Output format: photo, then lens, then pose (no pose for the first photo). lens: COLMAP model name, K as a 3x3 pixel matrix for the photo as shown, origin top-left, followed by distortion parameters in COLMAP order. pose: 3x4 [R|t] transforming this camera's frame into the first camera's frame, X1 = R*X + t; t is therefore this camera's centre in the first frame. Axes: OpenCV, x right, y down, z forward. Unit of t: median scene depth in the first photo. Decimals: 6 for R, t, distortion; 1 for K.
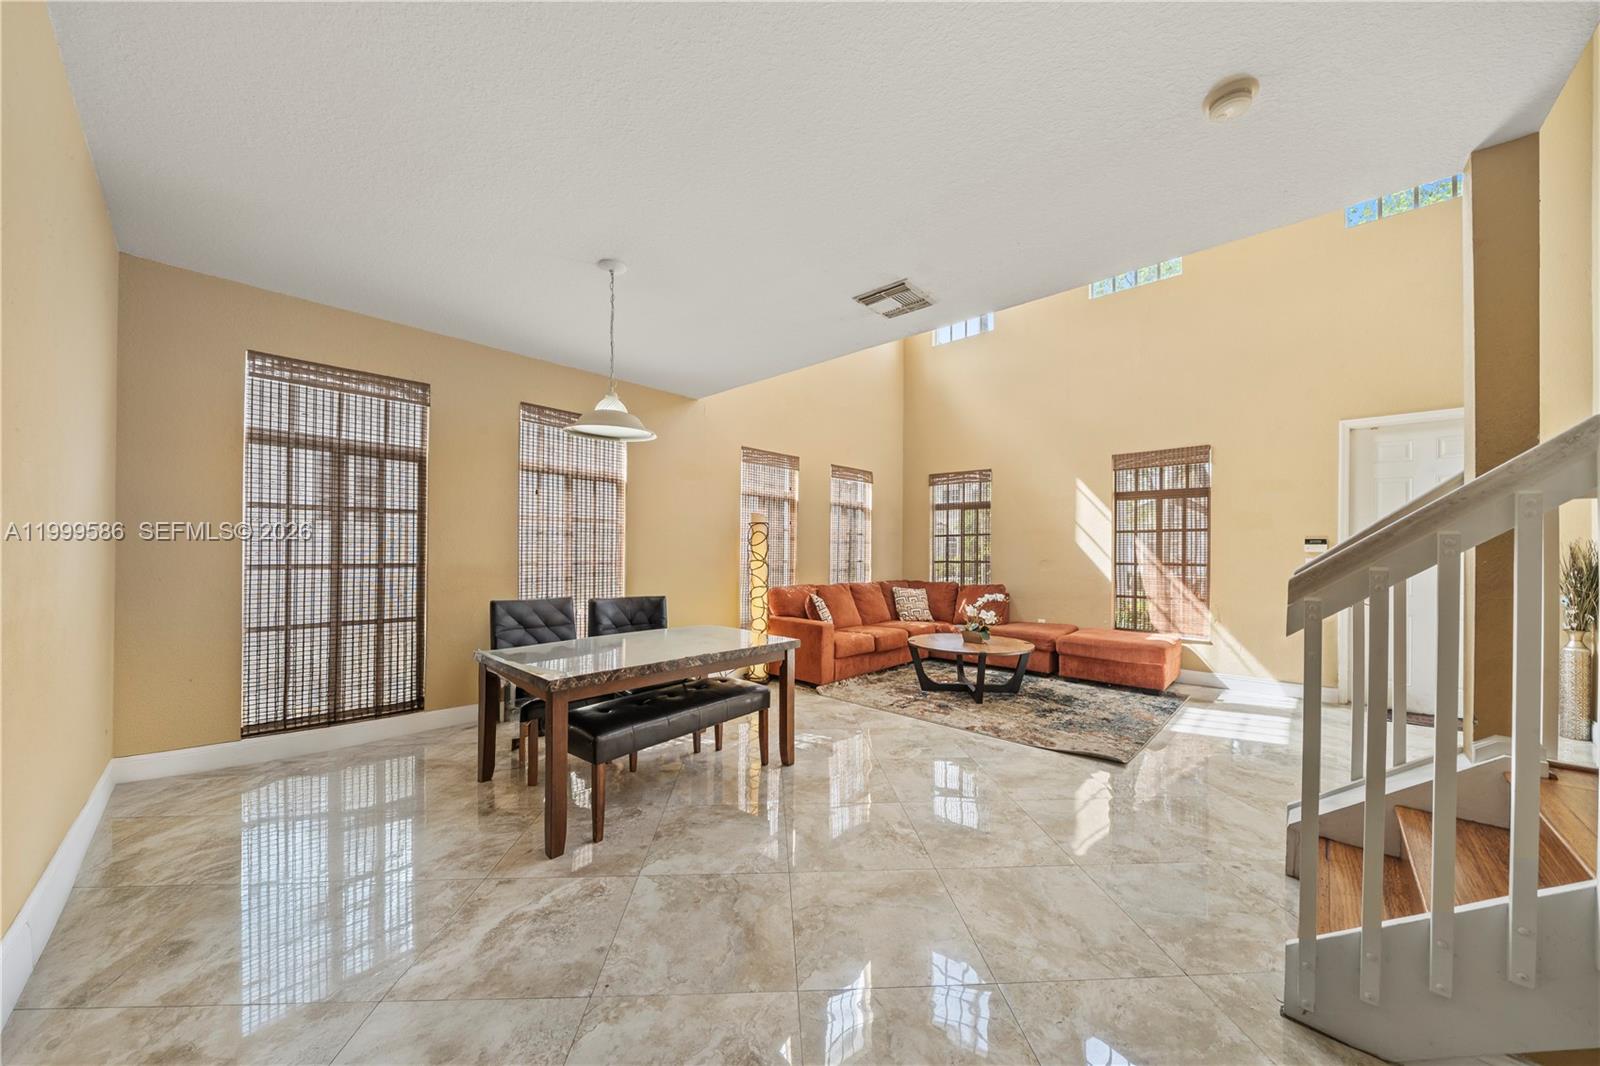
lens RADIAL K [[553.6, 0, 794.0], [0, 553.6, 548.8], [0, 0, 1]] dist [-0.005310, 0.000522]
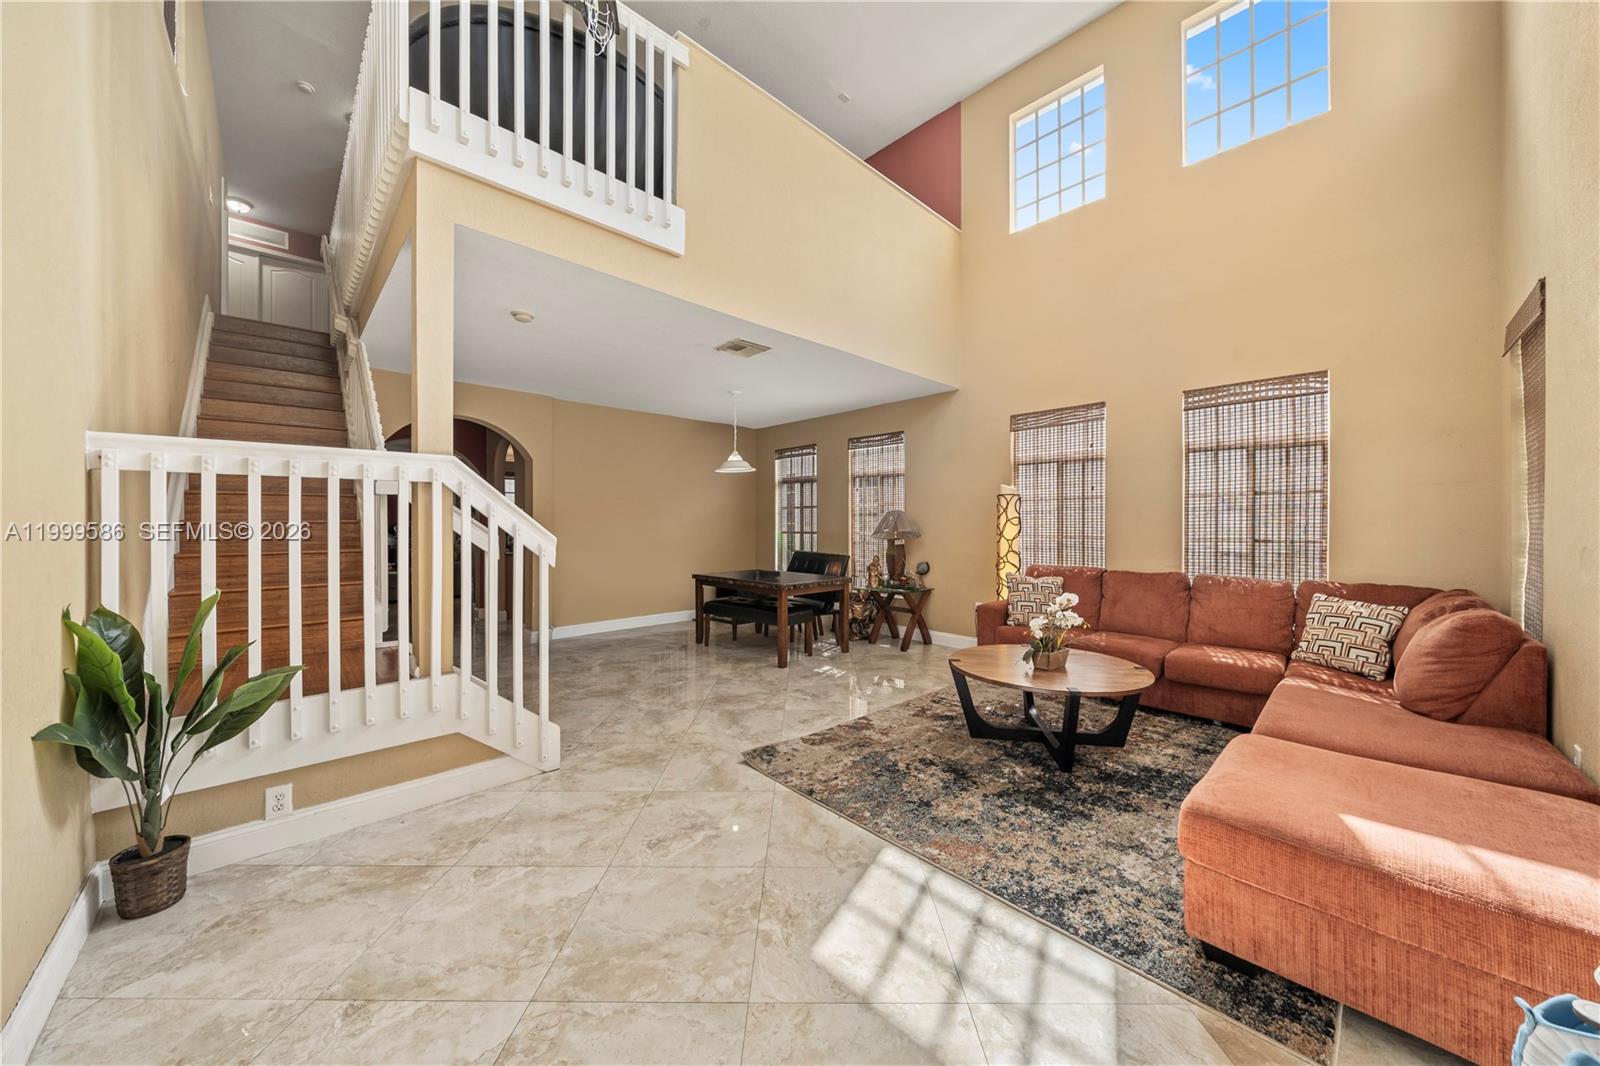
lens RADIAL K [[553.6, 0, 791.3], [0, 553.6, 530.8], [0, 0, 1]] dist [-0.005310, 0.000522]
pose [[-0.078463, 0.000948, -0.996917, 1.117994], [0.002429, 0.999997, 0.000760, 0.015763], [0.996914, -0.002361, -0.078465, 0.868220]]
